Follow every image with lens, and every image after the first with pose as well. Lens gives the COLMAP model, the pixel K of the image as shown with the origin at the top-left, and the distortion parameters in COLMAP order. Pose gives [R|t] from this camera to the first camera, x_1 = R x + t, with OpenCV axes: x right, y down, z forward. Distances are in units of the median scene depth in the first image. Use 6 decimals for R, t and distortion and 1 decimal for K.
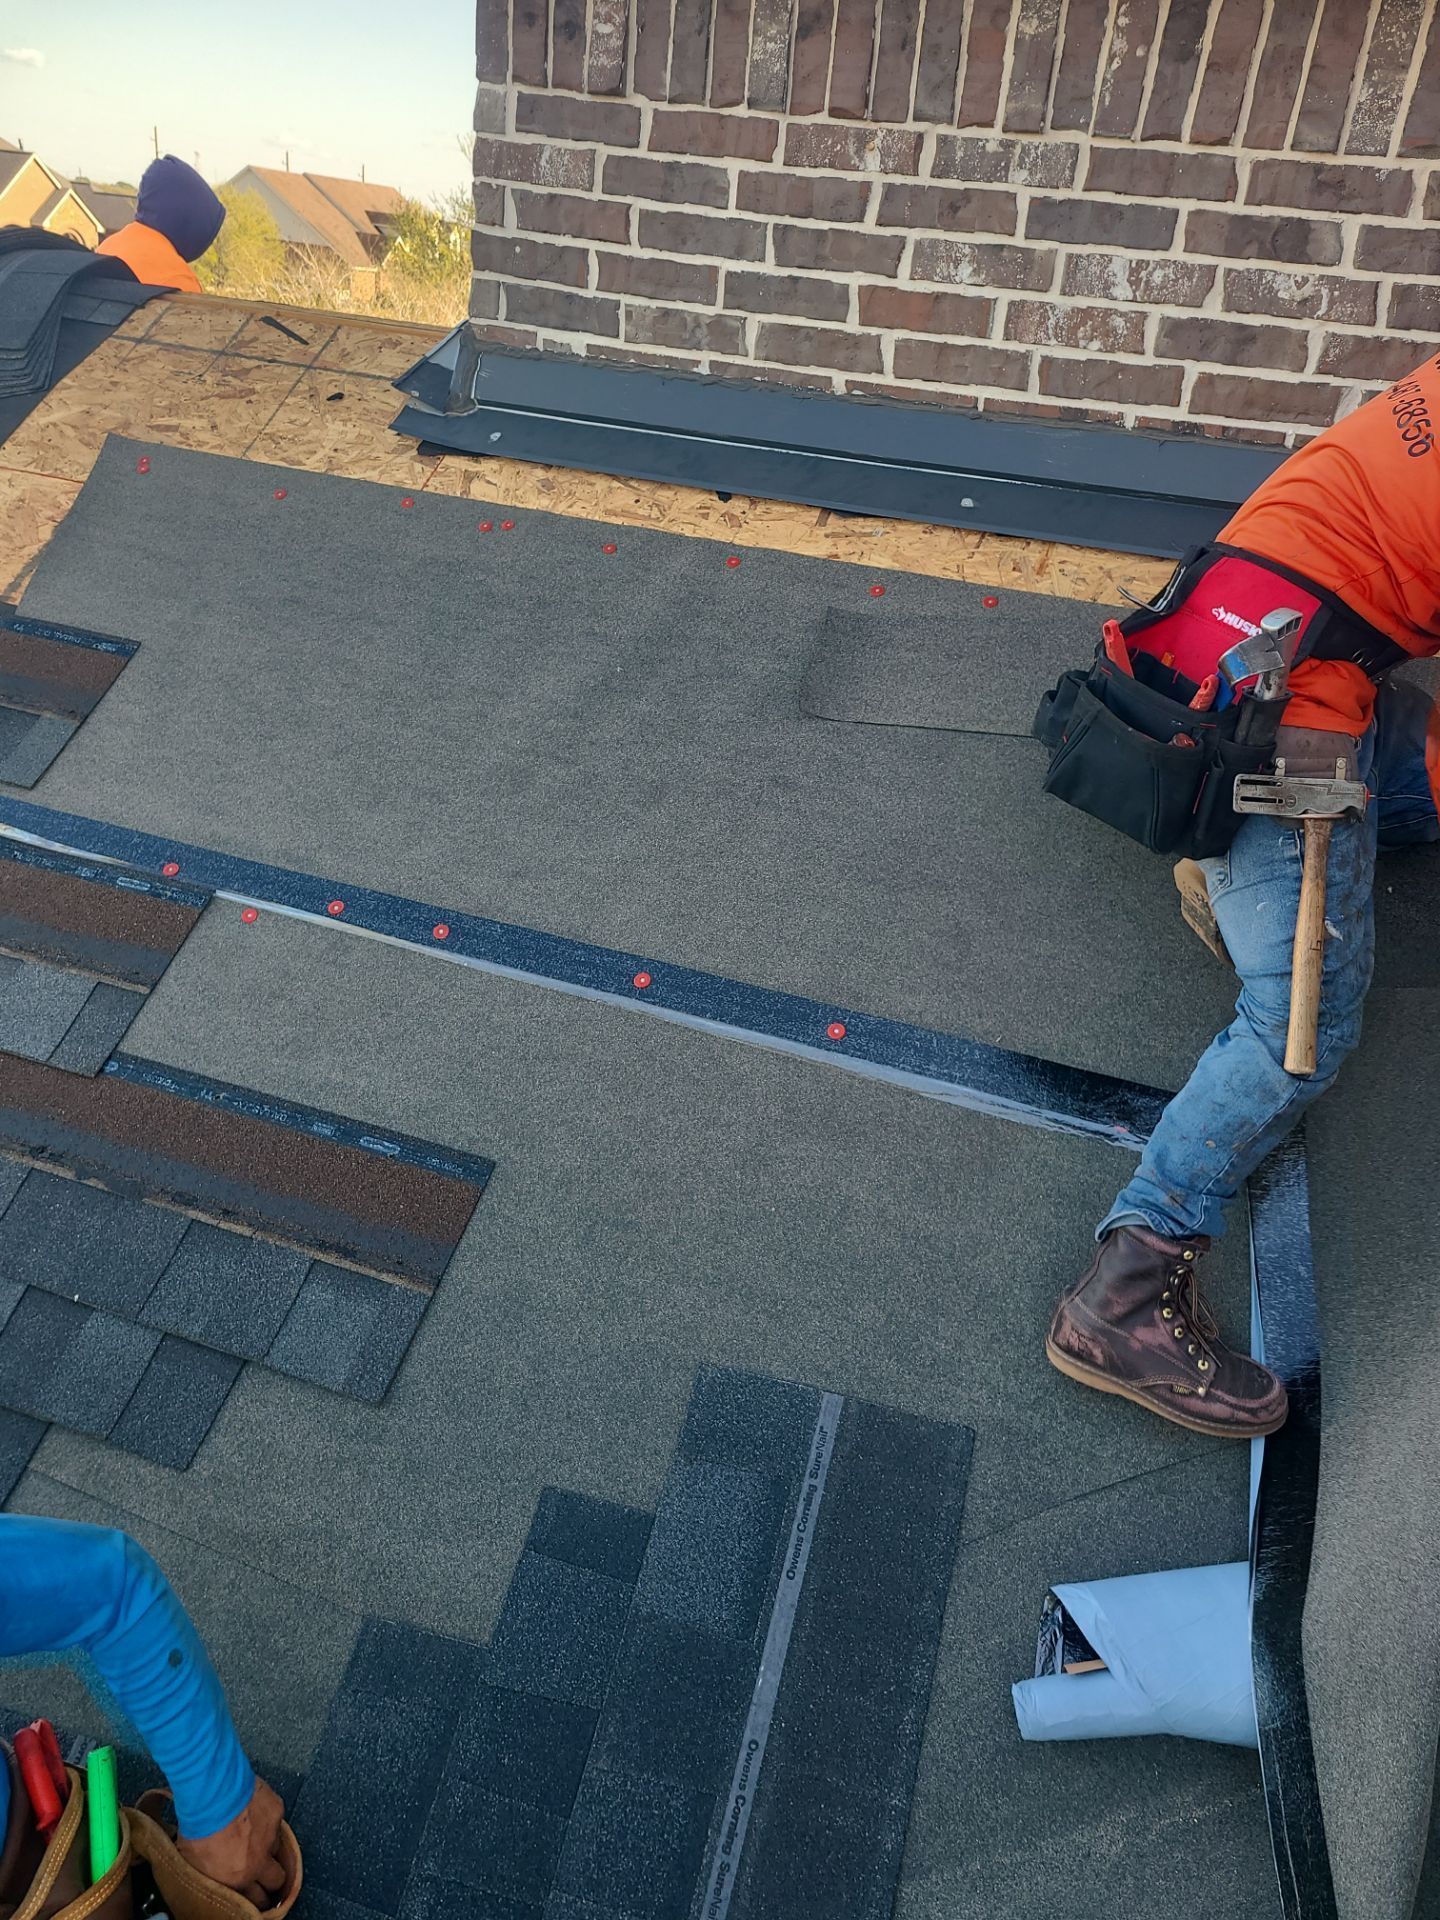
lens RADIAL K [[1397.4, 0, 788.7], [0, 1397.4, 942.4], [0, 0, 1]] dist [0.061685, -0.045378]
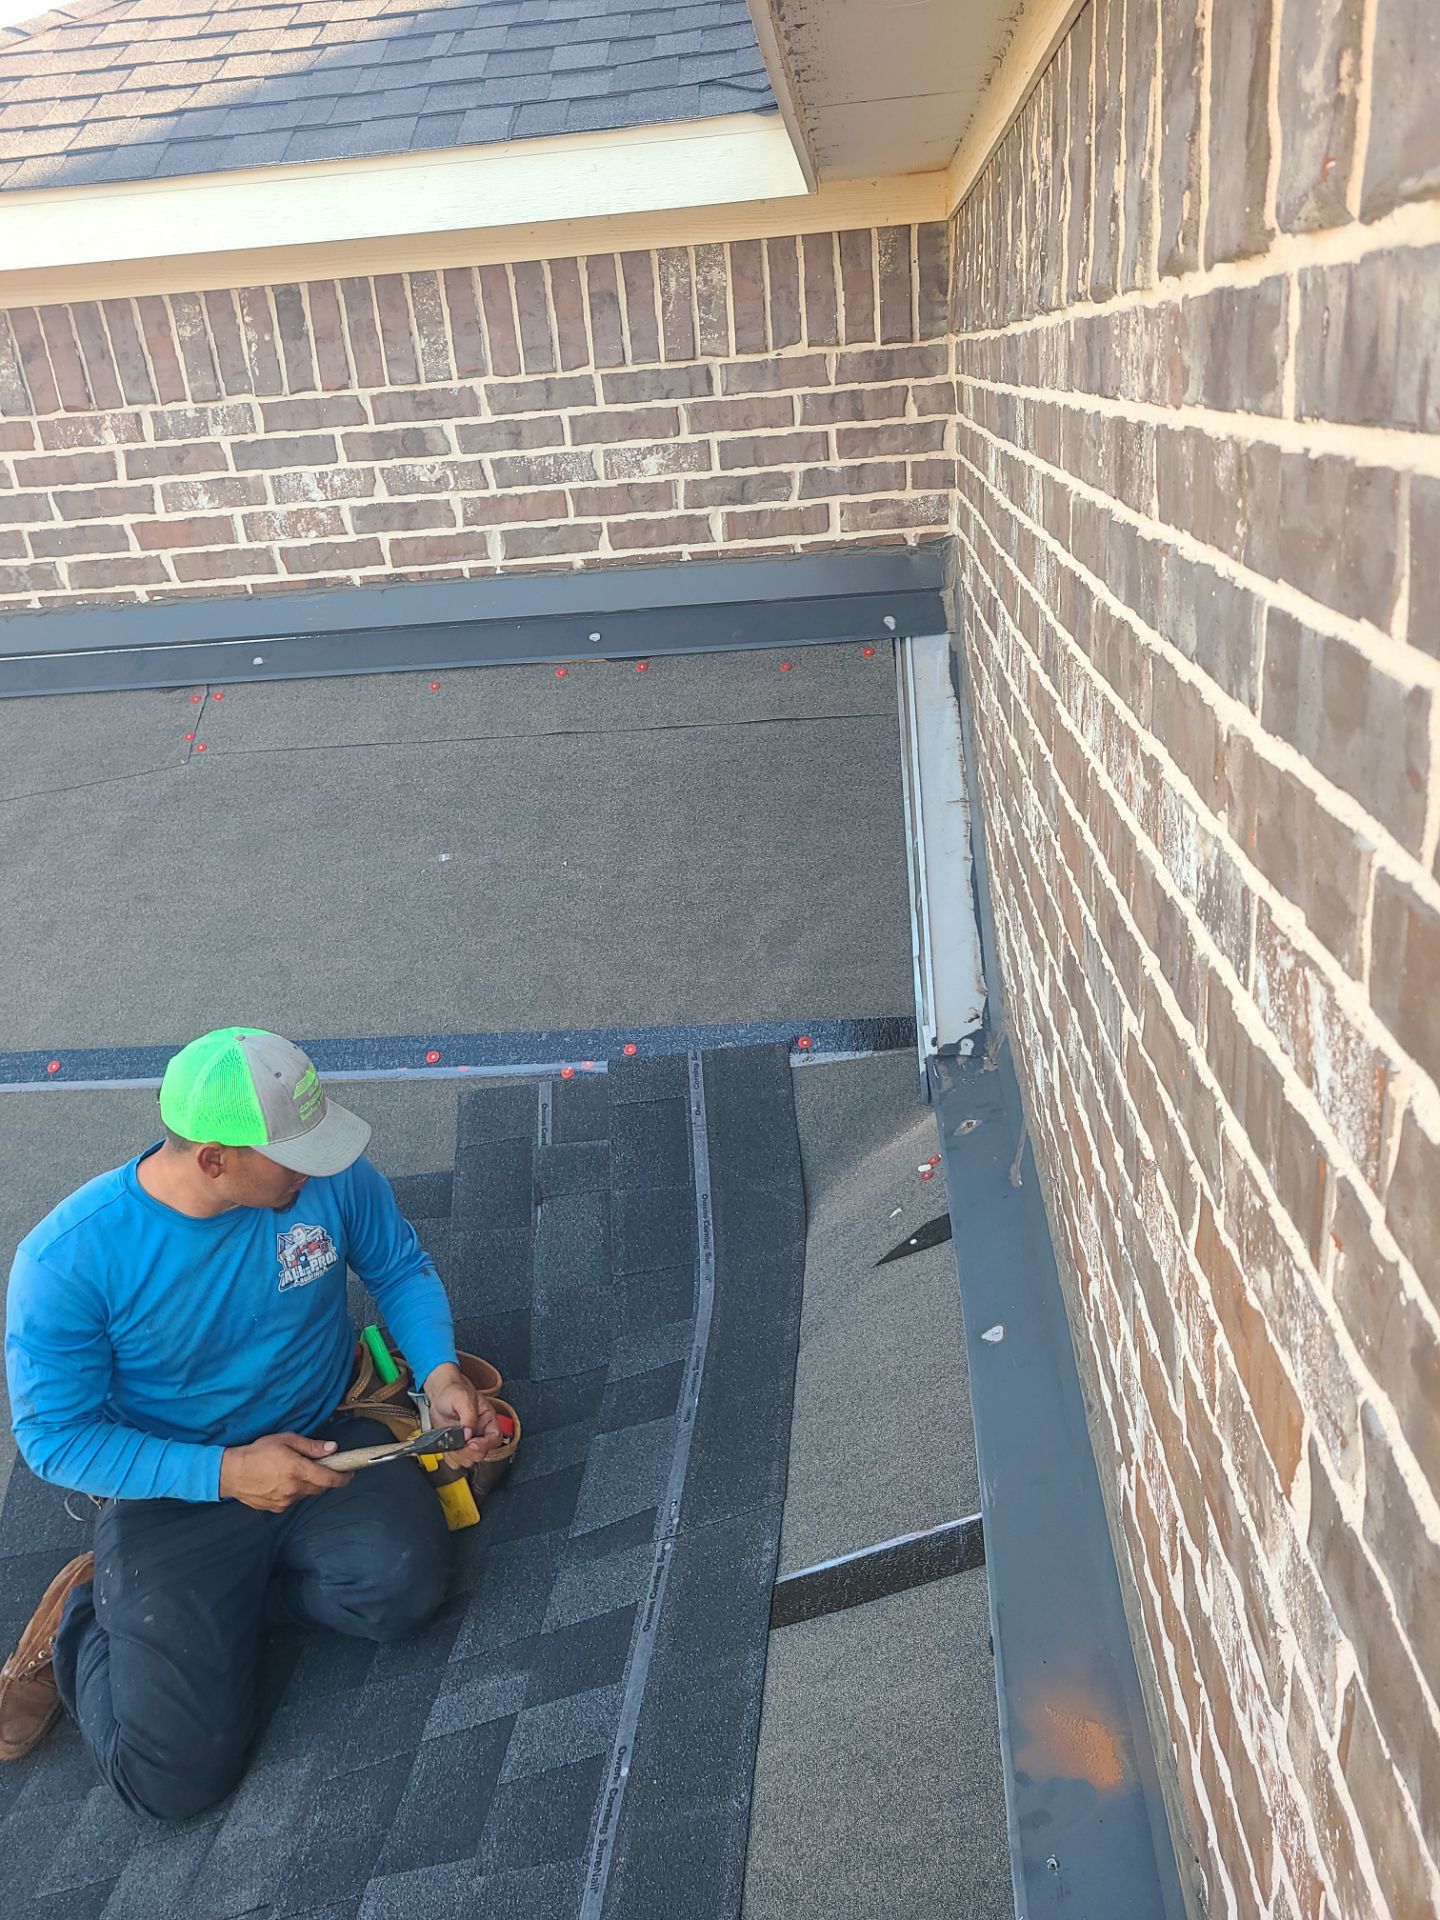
lens RADIAL K [[1397.4, 0, 781.6], [0, 1397.4, 939.7], [0, 0, 1]] dist [0.061685, -0.045378]
pose [[0.949212, -0.263448, 0.172024, 0.319239], [0.270171, 0.962671, -0.016482, 0.107714], [-0.161260, 0.062121, 0.984955, -0.417222]]
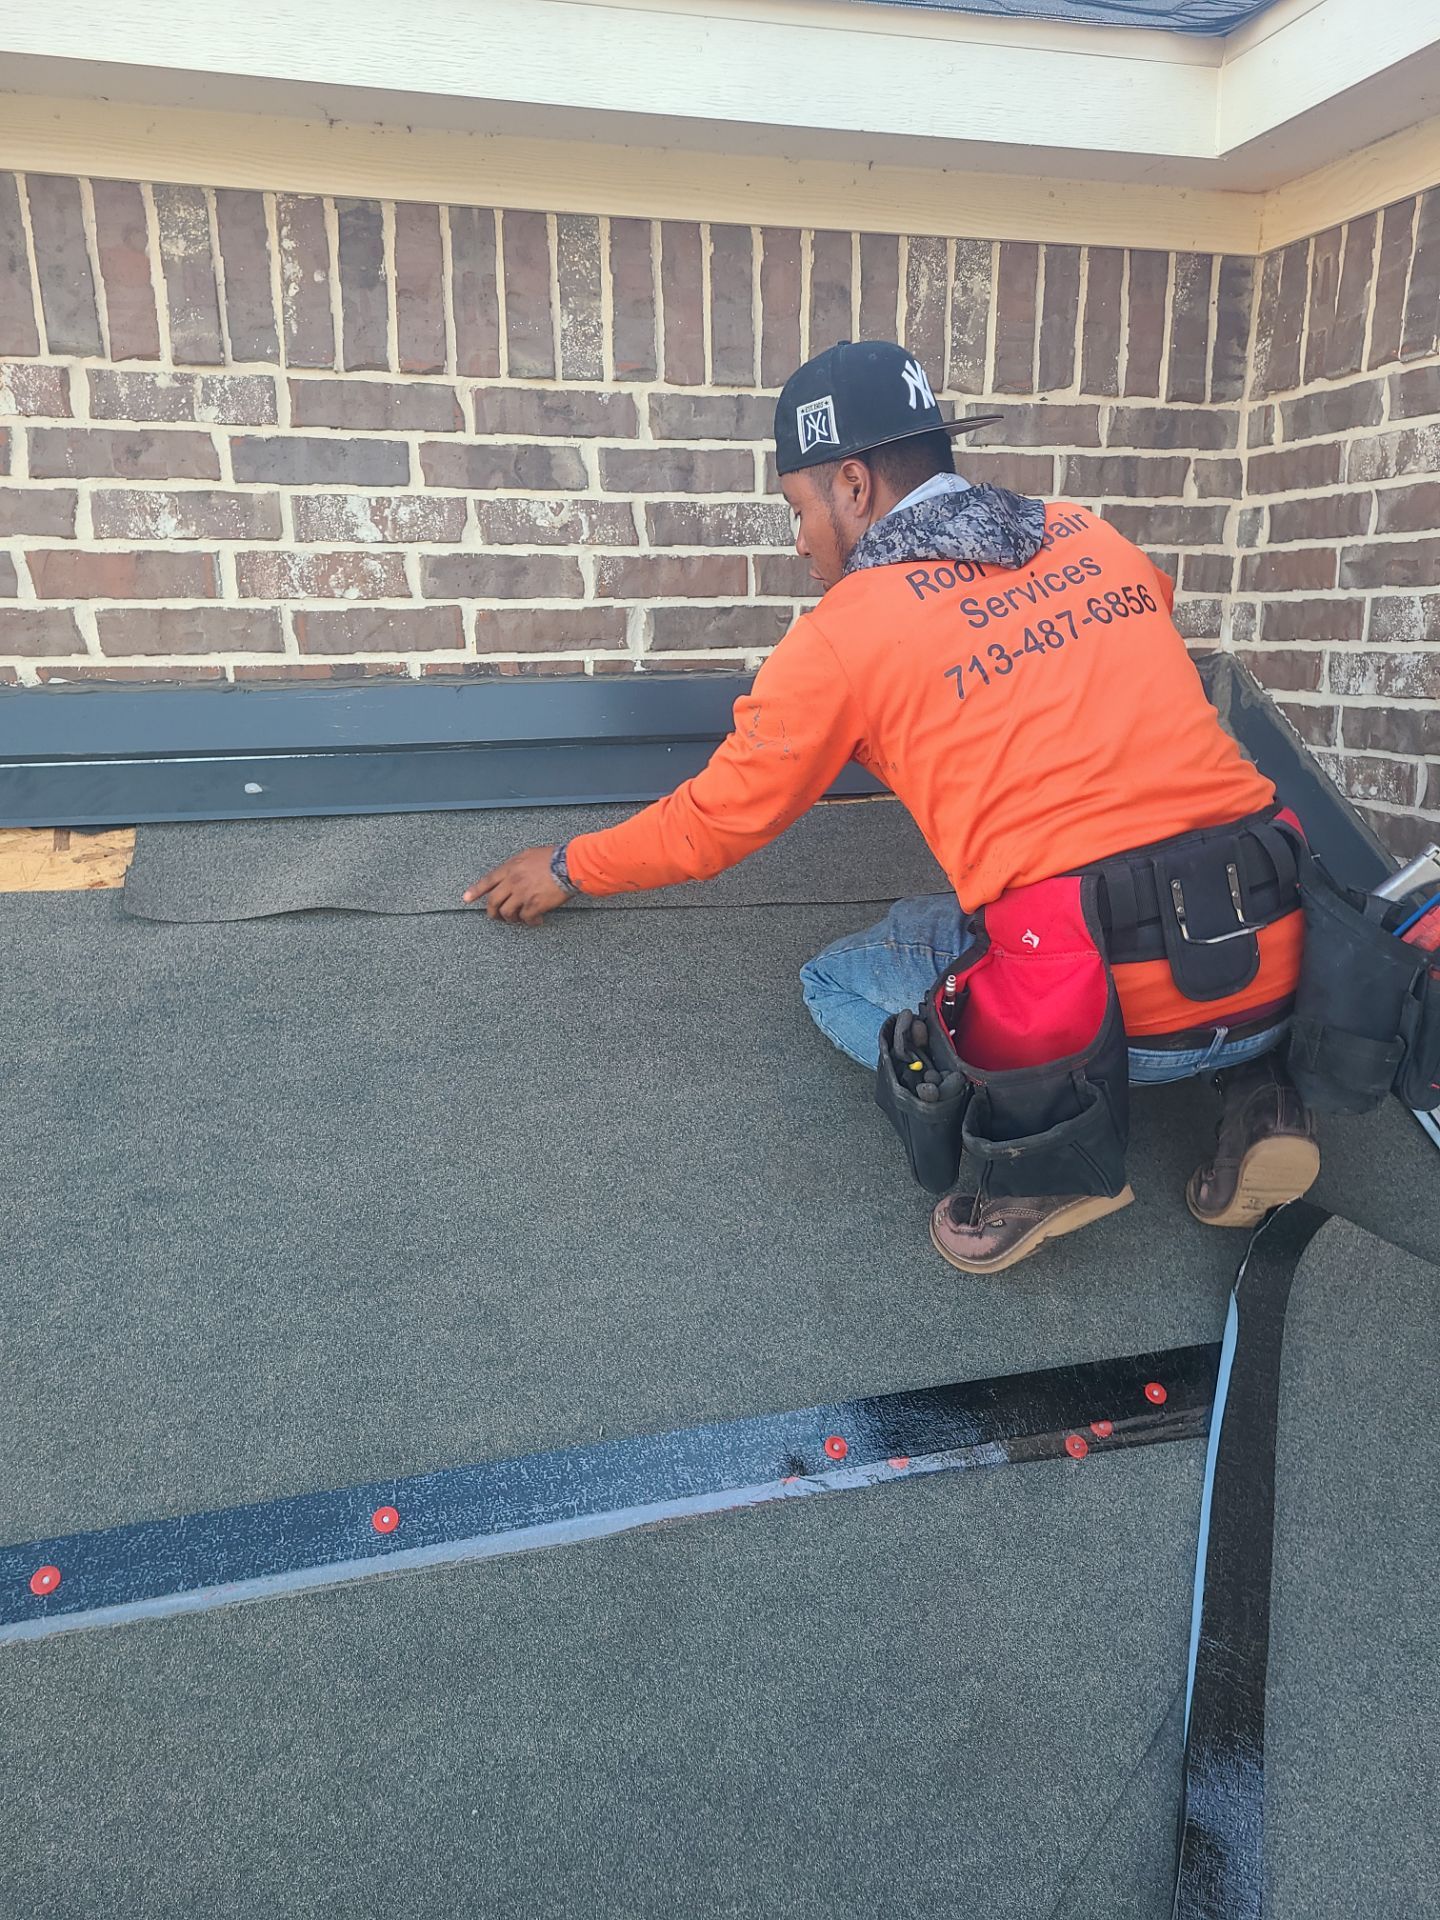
lens RADIAL K [[1397.4, 0, 712.3], [0, 1397.4, 966.0], [0, 0, 1]] dist [0.061685, -0.045378]
pose [[0.812130, -0.239521, 0.532048, -0.119148], [0.327481, 0.941805, -0.075887, -0.074625], [-0.482909, 0.235866, 0.843307, 0.233108]]
